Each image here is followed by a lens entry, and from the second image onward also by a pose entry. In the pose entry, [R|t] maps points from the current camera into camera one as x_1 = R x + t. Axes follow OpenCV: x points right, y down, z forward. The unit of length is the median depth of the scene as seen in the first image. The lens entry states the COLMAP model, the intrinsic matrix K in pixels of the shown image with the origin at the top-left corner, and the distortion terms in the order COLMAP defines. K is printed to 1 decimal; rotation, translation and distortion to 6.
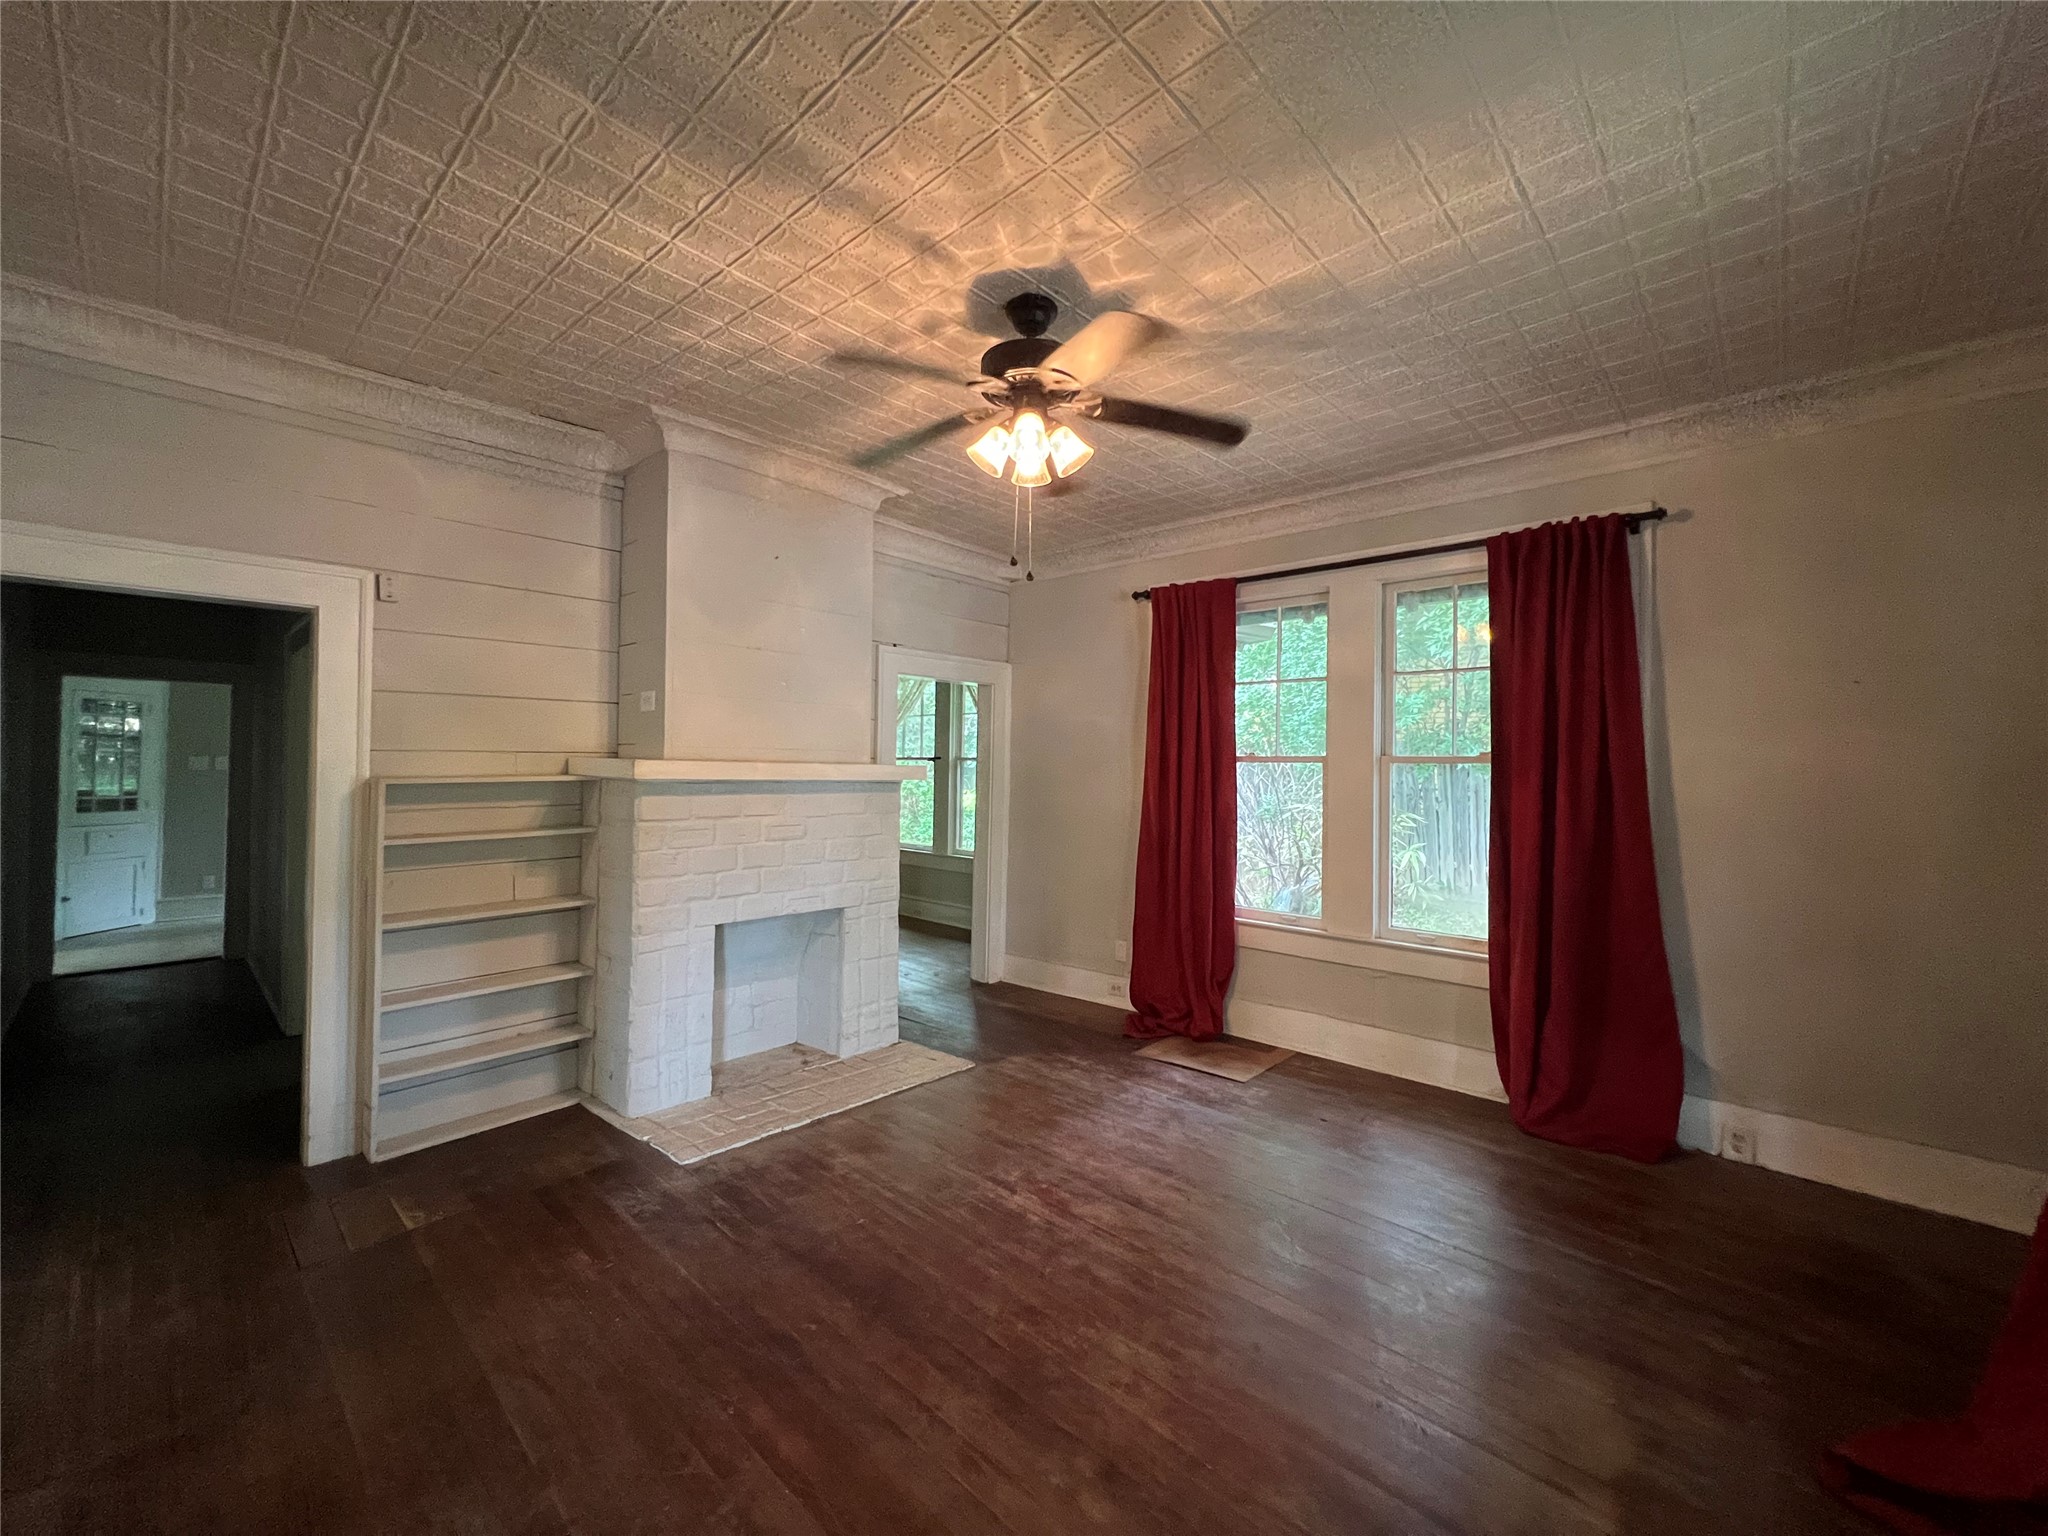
lens RADIAL K [[819.4, 0, 1029.7], [0, 819.4, 767.8], [0, 0, 1]] dist [0.000086, -0.000763]
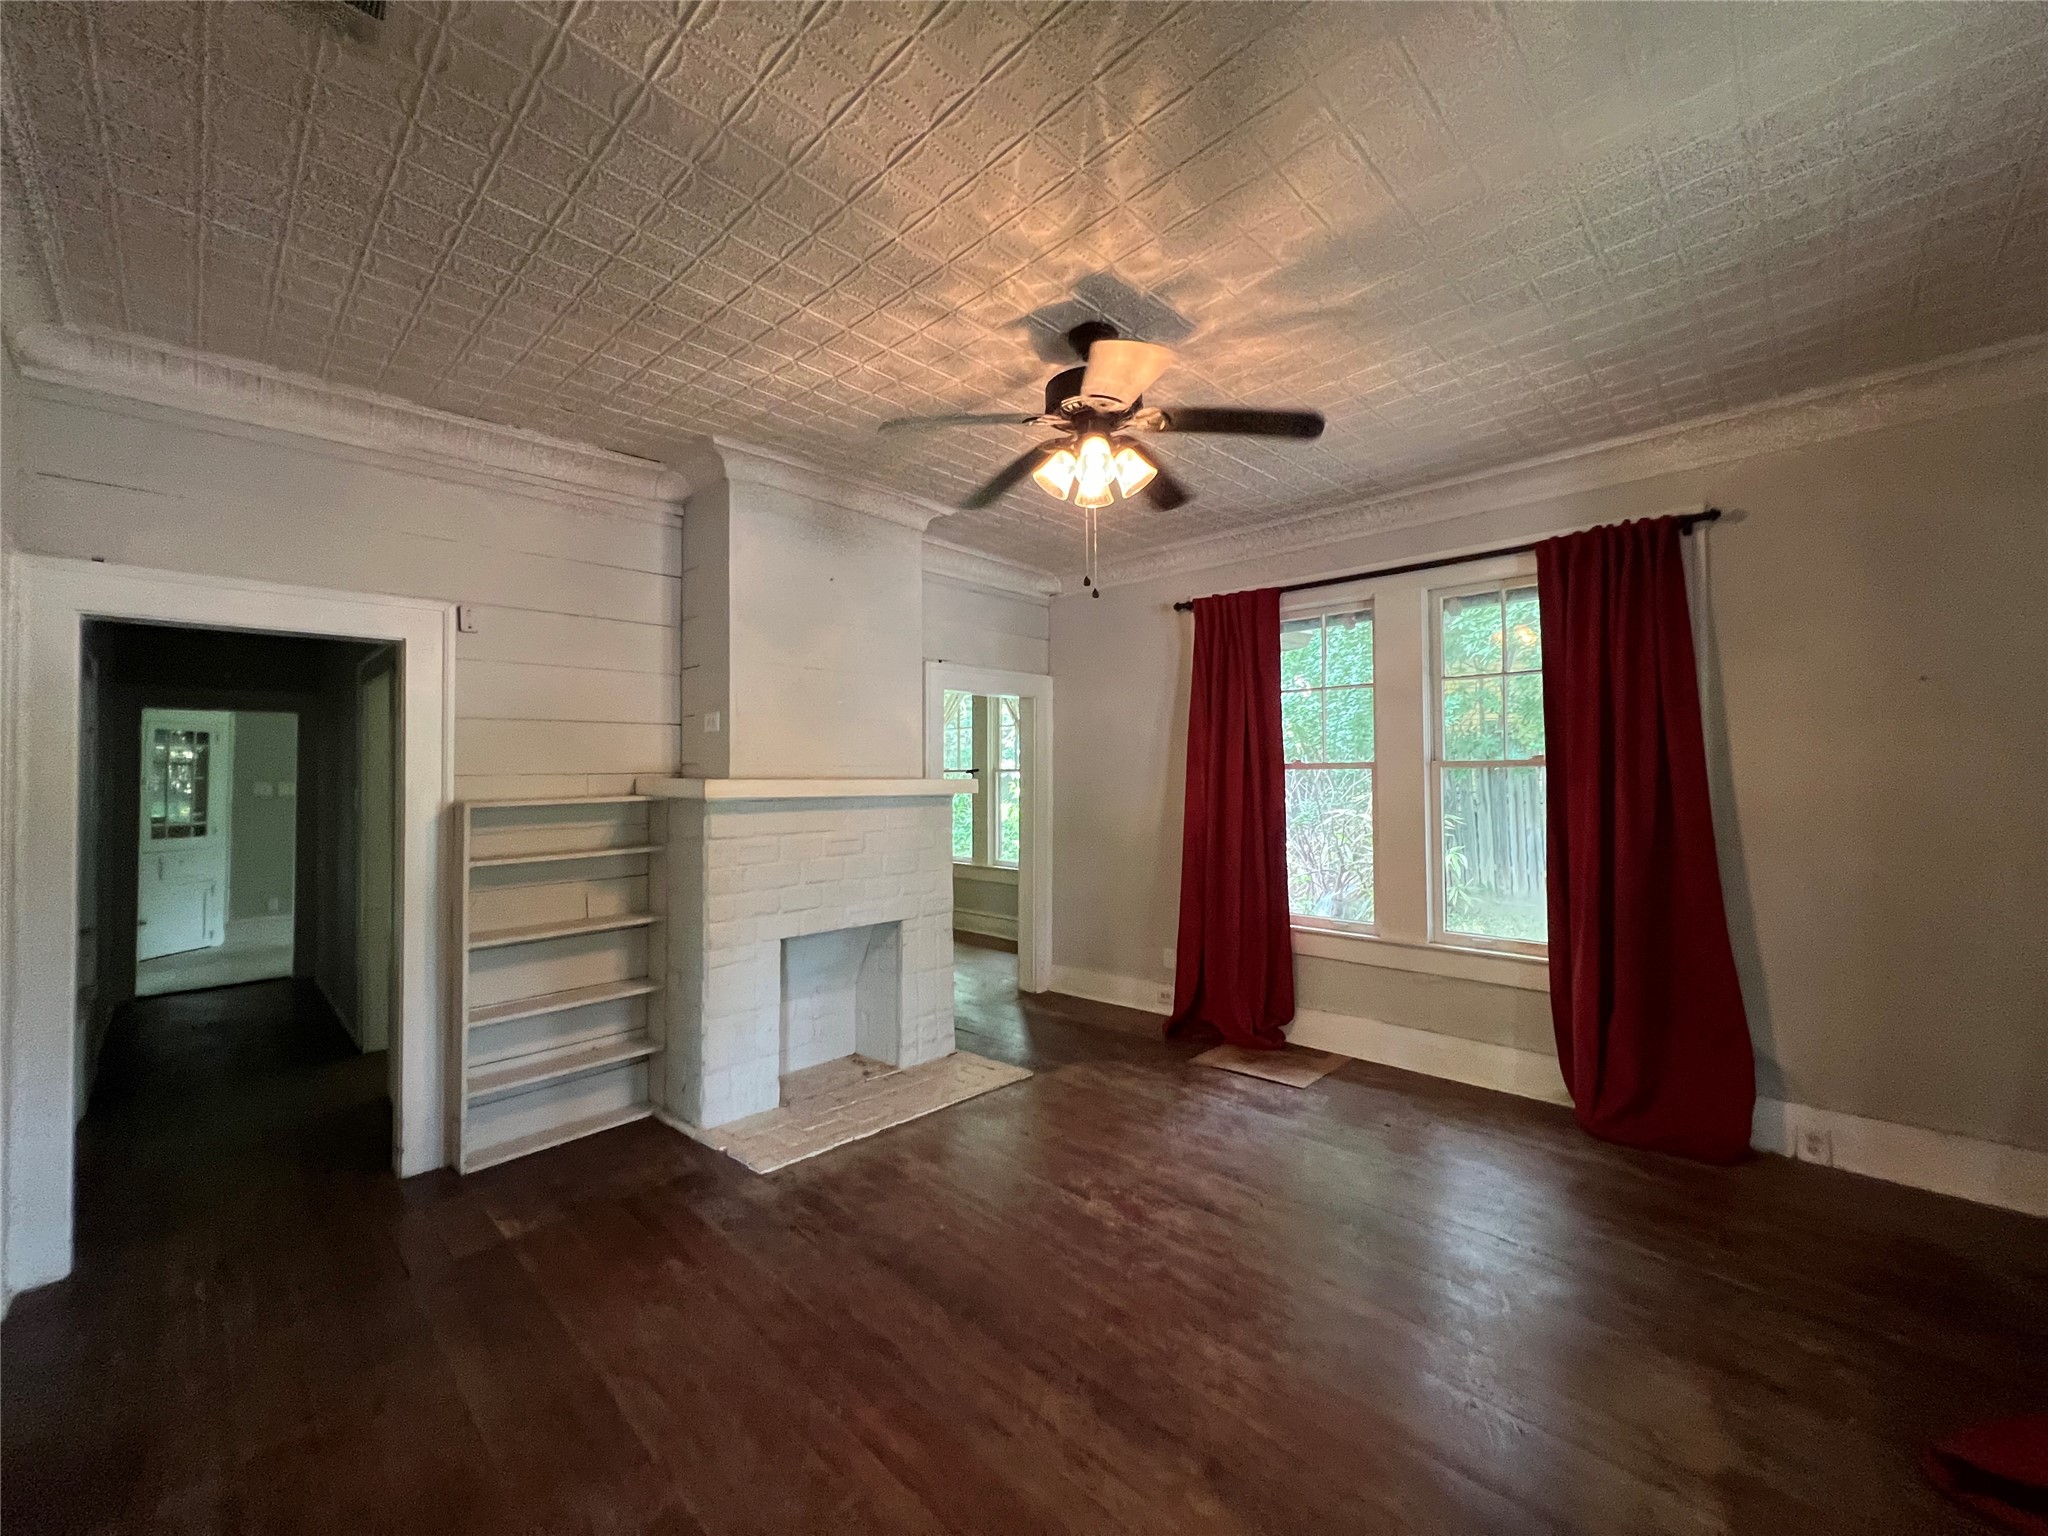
lens RADIAL K [[819.4, 0, 1029.7], [0, 819.4, 768.1], [0, 0, 1]] dist [0.000086, -0.000763]
pose [[0.999483, -0.019672, -0.025428, -0.046544], [0.019395, 0.999750, -0.011087, -0.005171], [0.025640, 0.010589, 0.999615, -0.019829]]
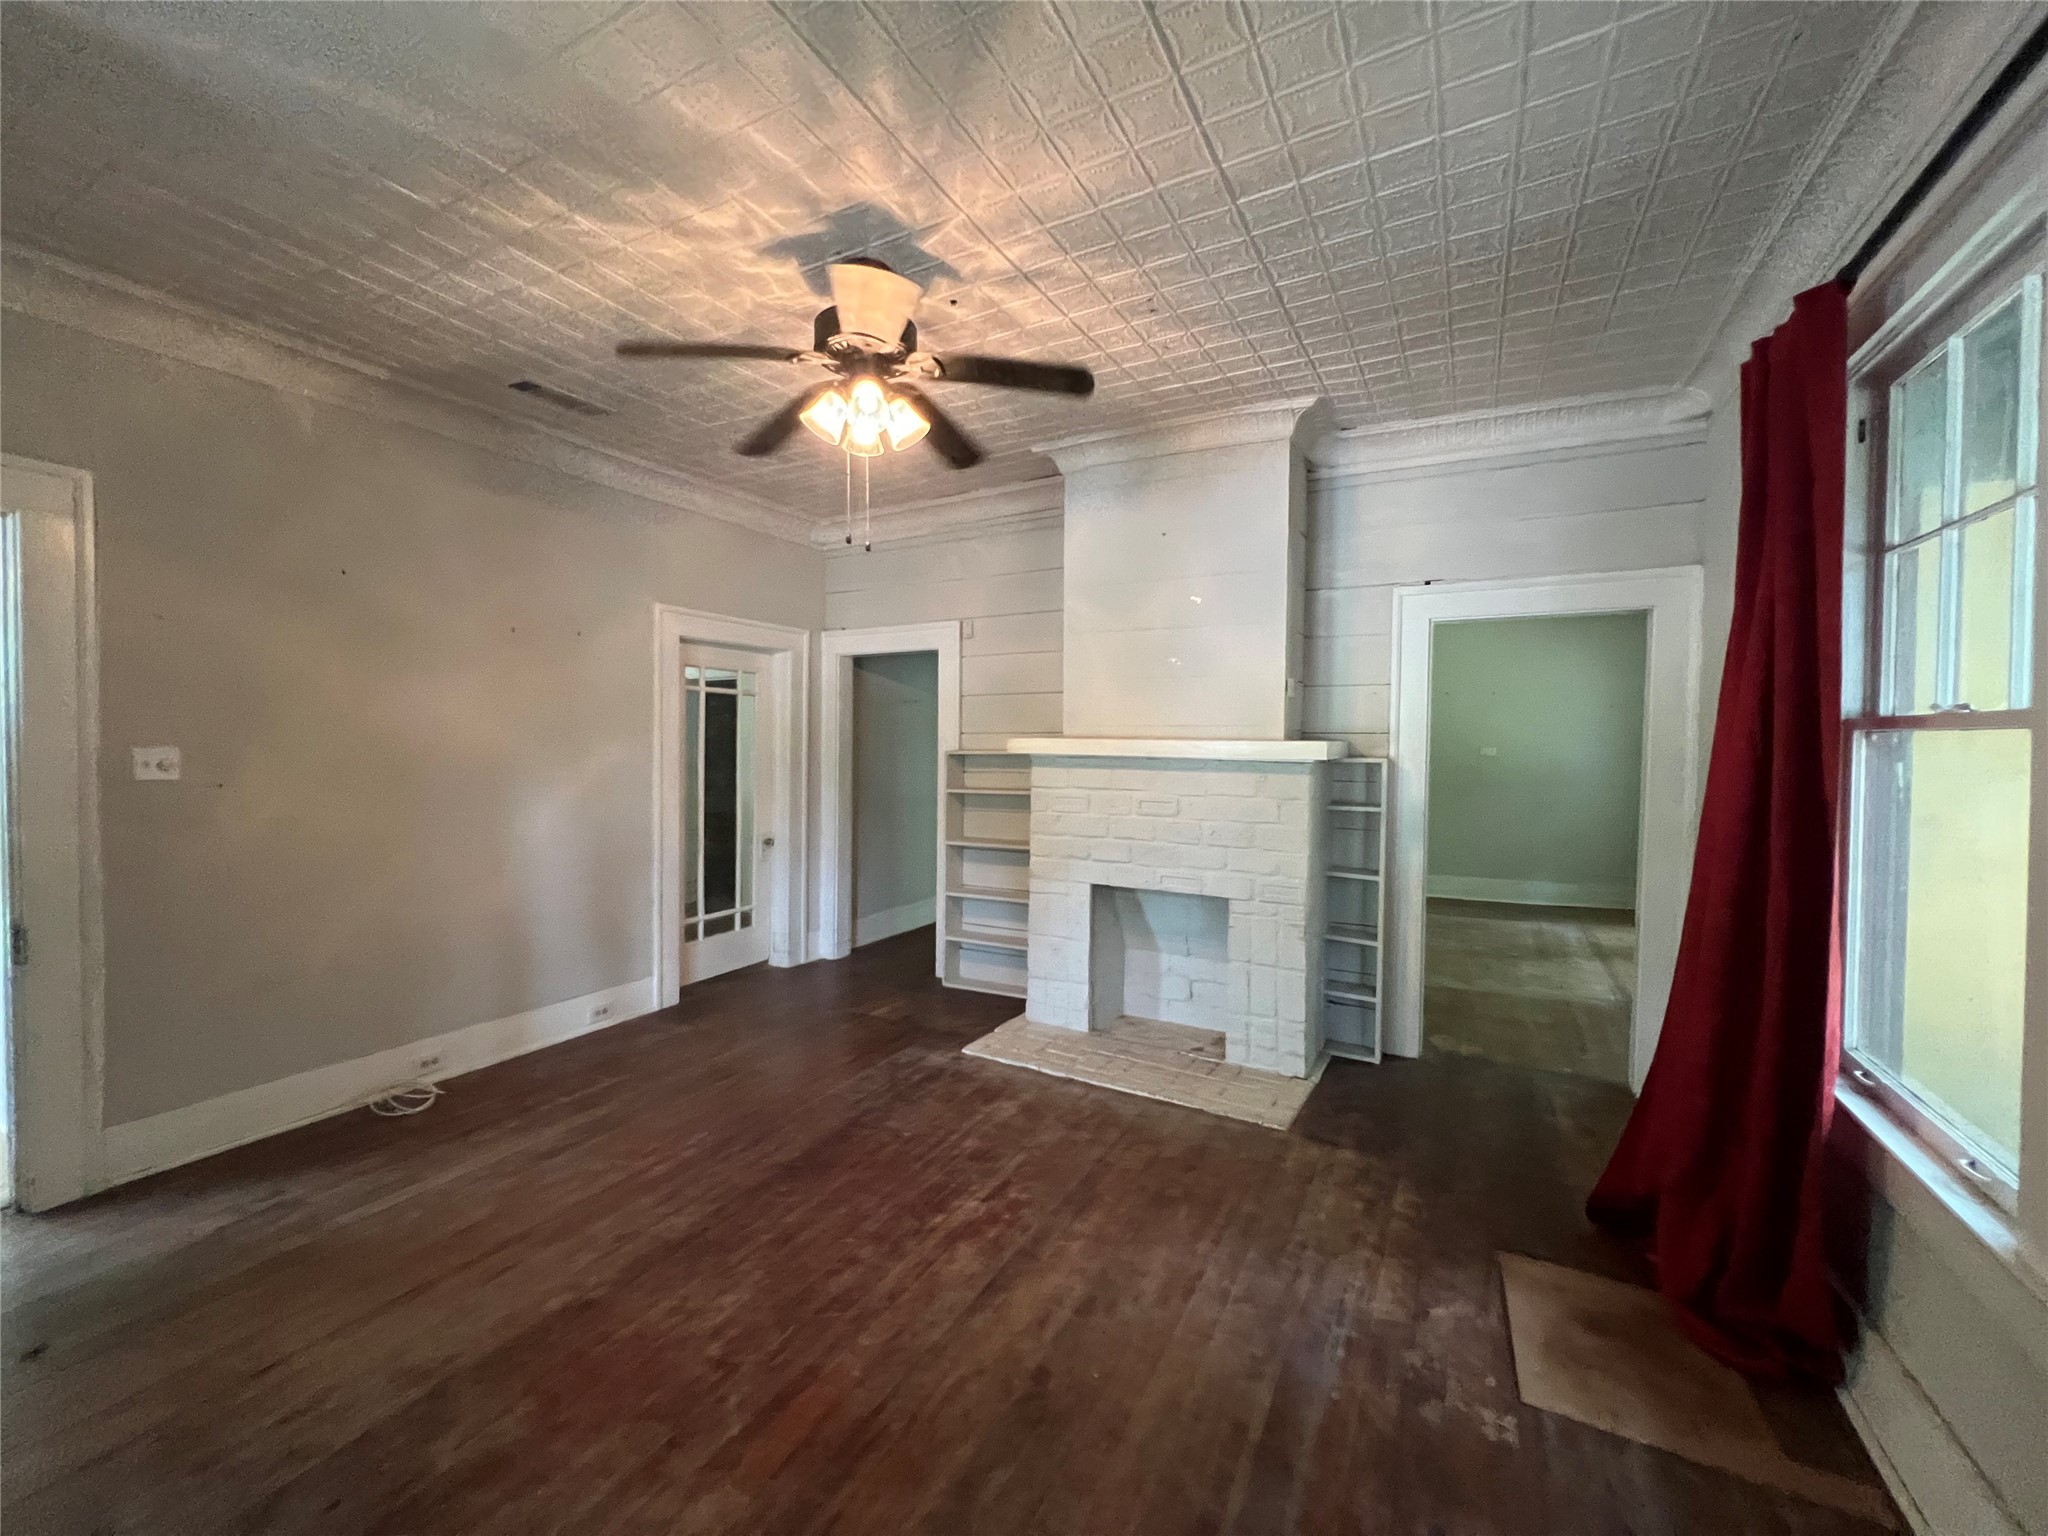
lens RADIAL K [[819.4, 0, 1015.6], [0, 819.4, 769.8], [0, 0, 1]] dist [0.000086, -0.000763]
pose [[0.236901, 0.028758, -0.971108, 0.750474], [-0.004047, 0.999582, 0.028614, 0.003675], [0.971525, -0.002849, 0.236918, 0.698906]]
